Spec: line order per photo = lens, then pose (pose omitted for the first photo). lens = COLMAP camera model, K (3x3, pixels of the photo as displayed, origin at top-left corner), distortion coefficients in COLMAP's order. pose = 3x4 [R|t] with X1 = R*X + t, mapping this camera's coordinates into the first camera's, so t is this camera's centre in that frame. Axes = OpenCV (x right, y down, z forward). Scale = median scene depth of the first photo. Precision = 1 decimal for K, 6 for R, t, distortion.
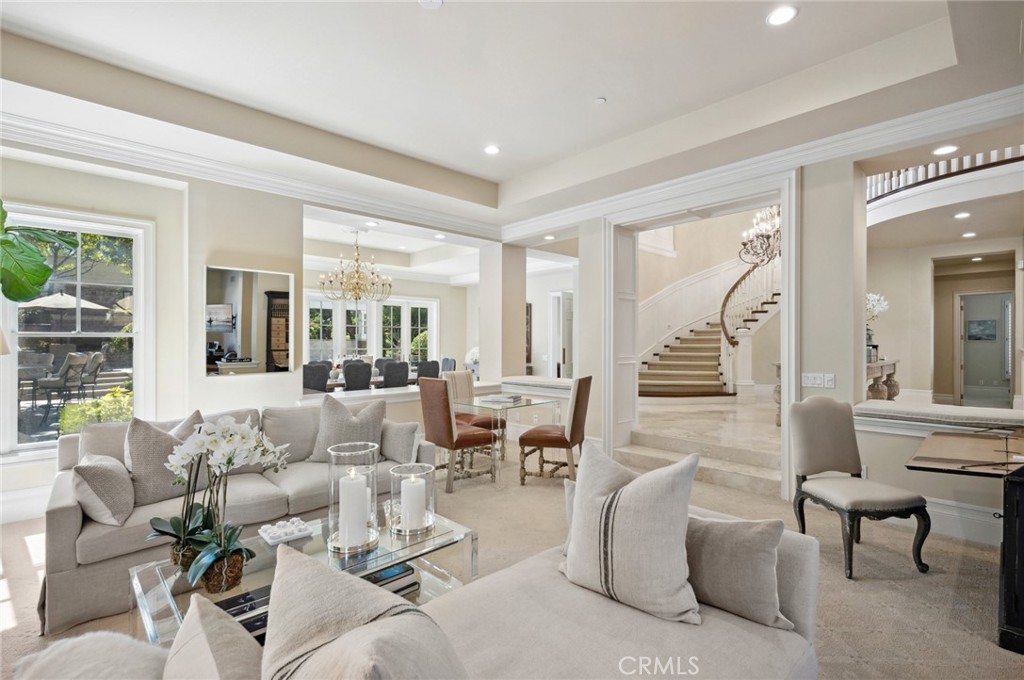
lens RADIAL K [[466.9, 0, 508.9], [0, 466.9, 344.6], [0, 0, 1]] dist [0.000926, -0.000135]
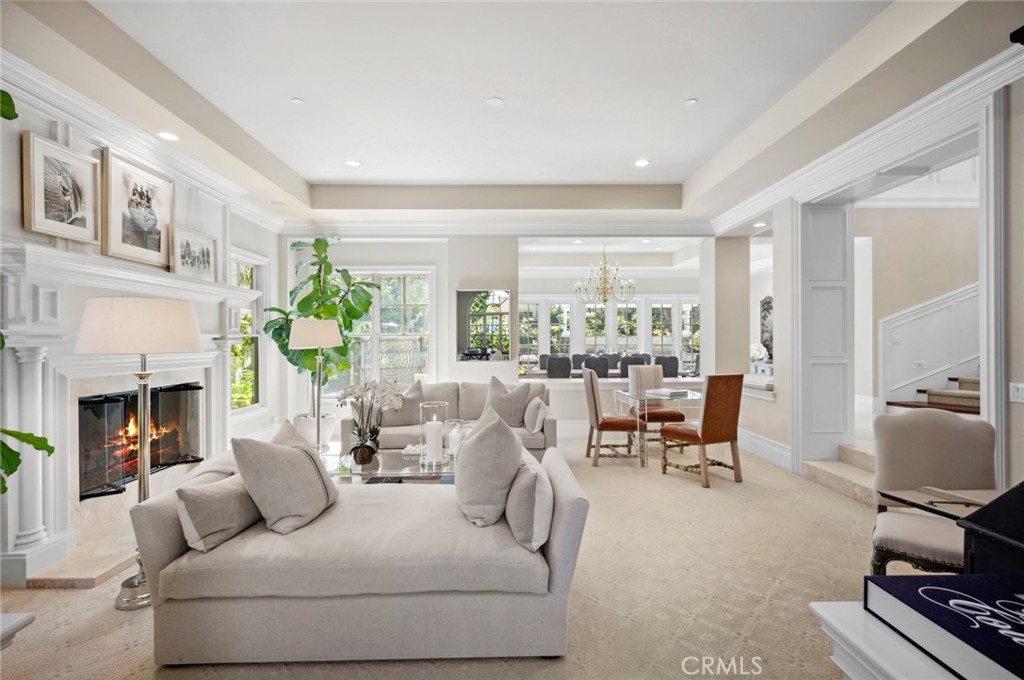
lens RADIAL K [[466.9, 0, 510.7], [0, 466.9, 340.7], [0, 0, 1]] dist [0.000926, -0.000135]
pose [[0.737736, -0.000762, -0.675089, 0.414107], [0.002103, 0.999997, 0.001169, -0.002675], [0.675086, -0.002282, 0.737736, -0.013421]]
